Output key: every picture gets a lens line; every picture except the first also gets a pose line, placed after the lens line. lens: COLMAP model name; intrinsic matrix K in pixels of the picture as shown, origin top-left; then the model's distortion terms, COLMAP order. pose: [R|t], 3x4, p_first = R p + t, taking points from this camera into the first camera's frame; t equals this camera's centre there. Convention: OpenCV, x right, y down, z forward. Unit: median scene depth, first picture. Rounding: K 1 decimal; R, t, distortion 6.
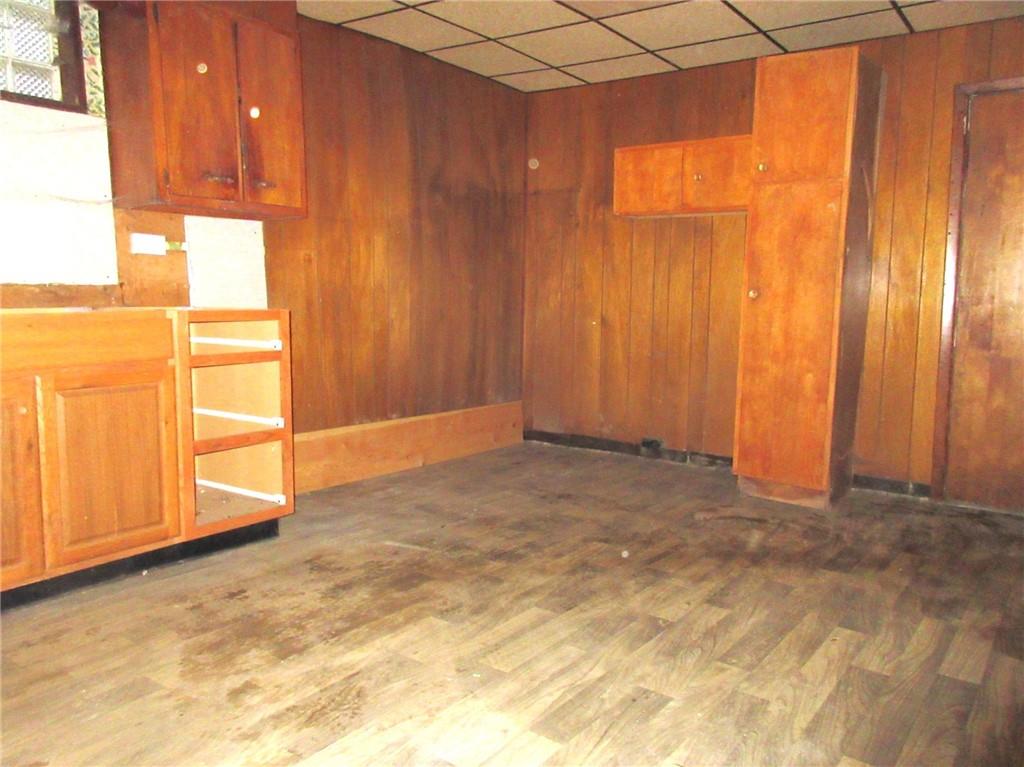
lens RADIAL K [[799.3, 0, 513.3], [0, 799.3, 385.2], [0, 0, 1]] dist [-0.002621, -0.005326]
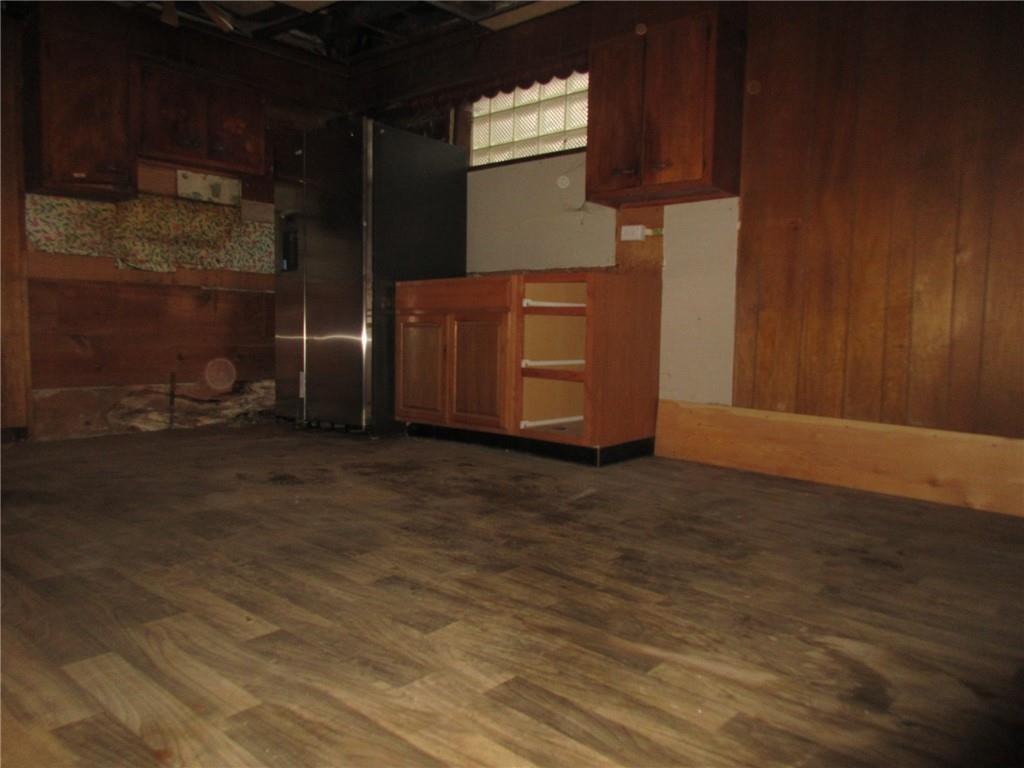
lens RADIAL K [[760.3, 0, 512.8], [0, 760.3, 384.3], [0, 0, 1]] dist [0.013259, 0.001052]
pose [[-0.091438, 0.063362, -0.993793, 0.831795], [-0.132625, 0.988308, 0.075215, 0.000370], [0.986940, 0.138680, -0.081966, 0.964197]]
